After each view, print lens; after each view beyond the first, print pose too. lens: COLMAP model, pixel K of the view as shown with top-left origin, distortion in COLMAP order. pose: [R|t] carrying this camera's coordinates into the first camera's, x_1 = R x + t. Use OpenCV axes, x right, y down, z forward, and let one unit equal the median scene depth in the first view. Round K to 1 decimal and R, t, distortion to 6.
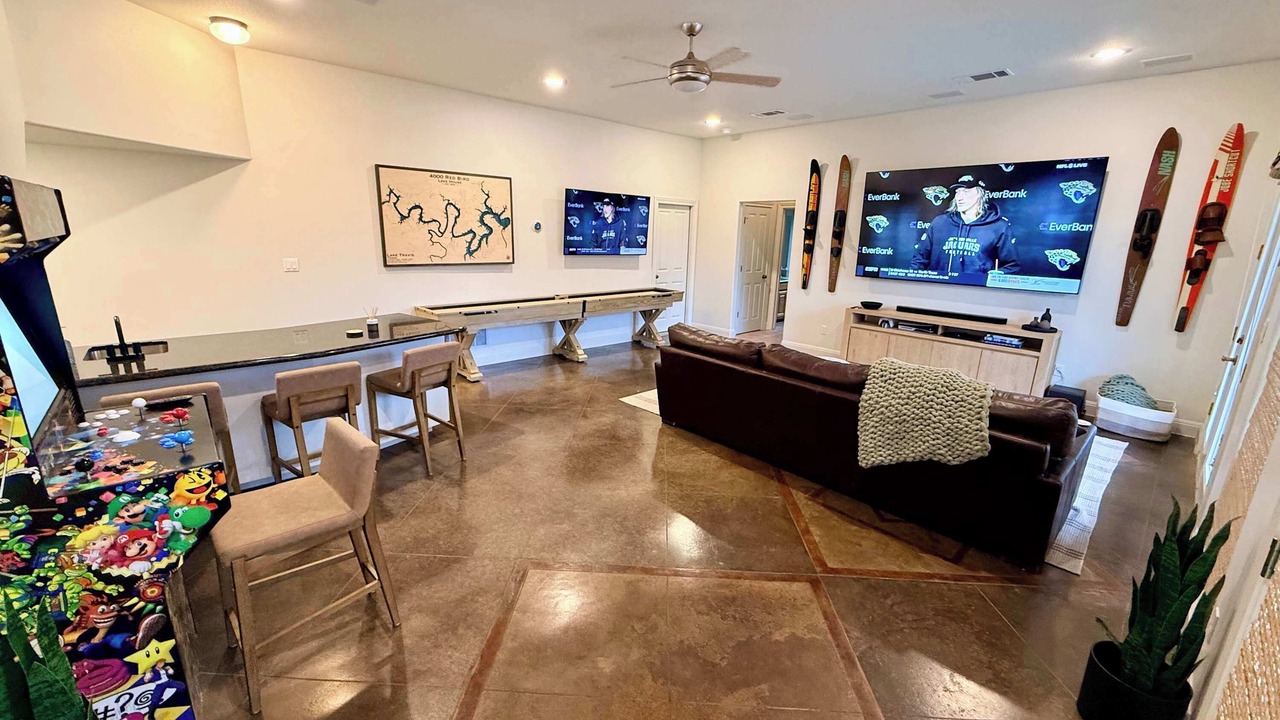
lens RADIAL K [[503.6, 0, 636.6], [0, 503.6, 355.9], [0, 0, 1]] dist [-0.001256, 0.000241]
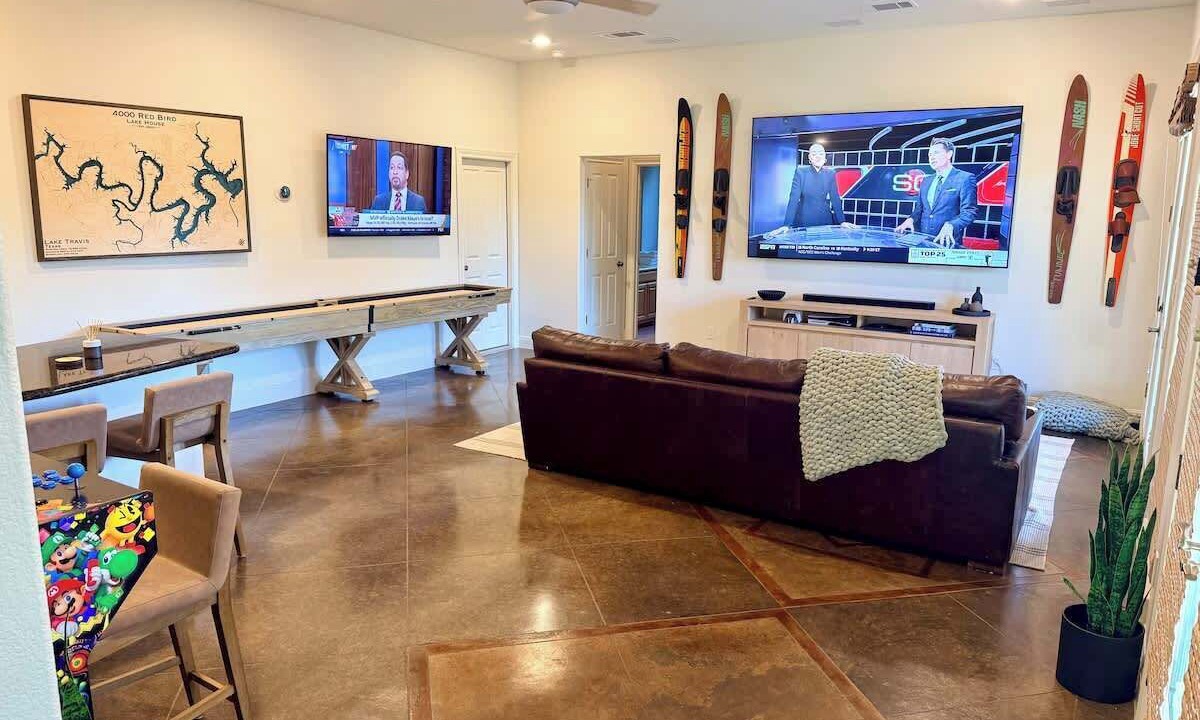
lens RADIAL K [[821.3, 0, 600.0], [0, 821.3, 360.0], [0, 0, 1]] dist [0.100033, -0.162665]
pose [[0.962436, -0.061460, 0.264460, -0.135856], [0.074275, 0.996486, -0.038723, 0.030427], [-0.261150, 0.056911, 0.963619, -0.133824]]
